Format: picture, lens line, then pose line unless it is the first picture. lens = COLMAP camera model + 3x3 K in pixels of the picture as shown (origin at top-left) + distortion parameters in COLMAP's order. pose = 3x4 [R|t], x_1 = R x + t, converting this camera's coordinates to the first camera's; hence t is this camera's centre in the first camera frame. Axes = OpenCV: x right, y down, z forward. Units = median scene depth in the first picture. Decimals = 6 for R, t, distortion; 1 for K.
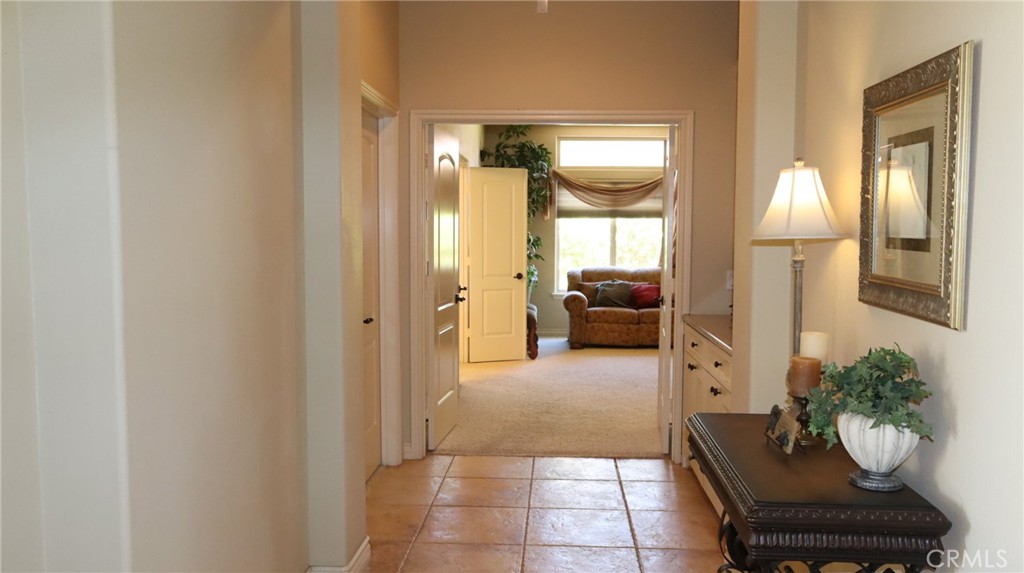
lens RADIAL K [[834.6, 0, 512.2], [0, 834.6, 287.4], [0, 0, 1]] dist [0.001766, 0.001902]
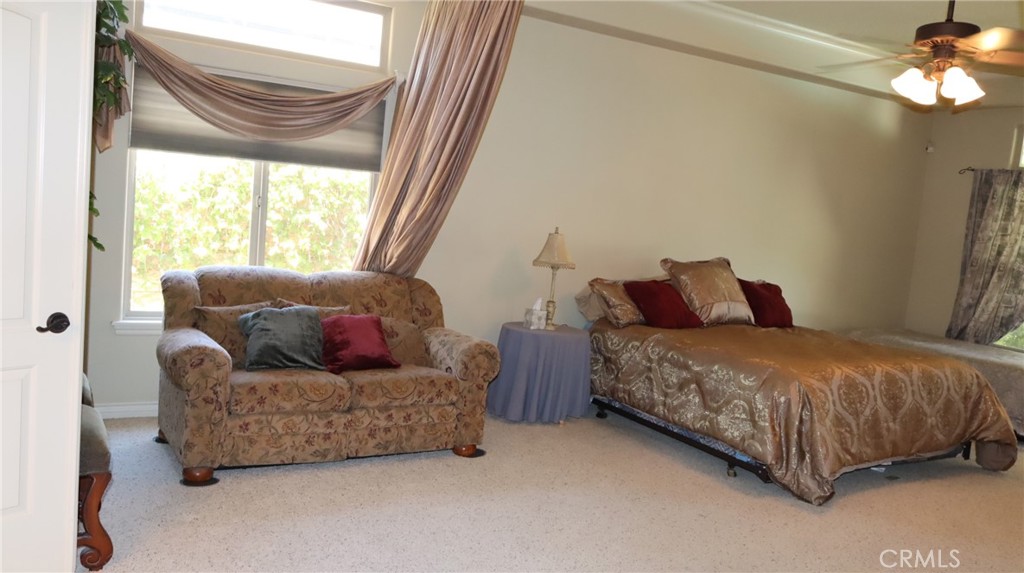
lens RADIAL K [[834.6, 0, 514.9], [0, 834.6, 287.2], [0, 0, 1]] dist [0.001766, 0.001902]
pose [[0.839948, 0.025289, 0.542078, -0.013454], [-0.053448, 0.997912, 0.036263, -0.038140], [-0.540029, -0.059432, 0.839545, 0.546388]]
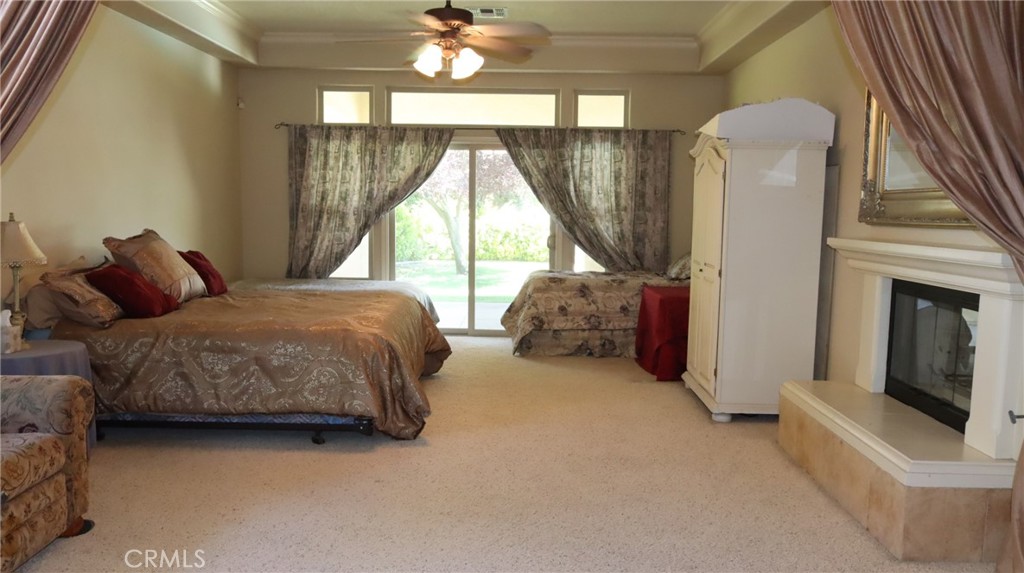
lens RADIAL K [[834.6, 0, 517.3], [0, 834.6, 286.4], [0, 0, 1]] dist [0.001766, 0.001902]
pose [[-0.020091, -0.102247, 0.994556, -0.111700], [0.057727, 0.992979, 0.103251, -0.051290], [-0.998130, 0.059487, -0.014047, 0.753019]]
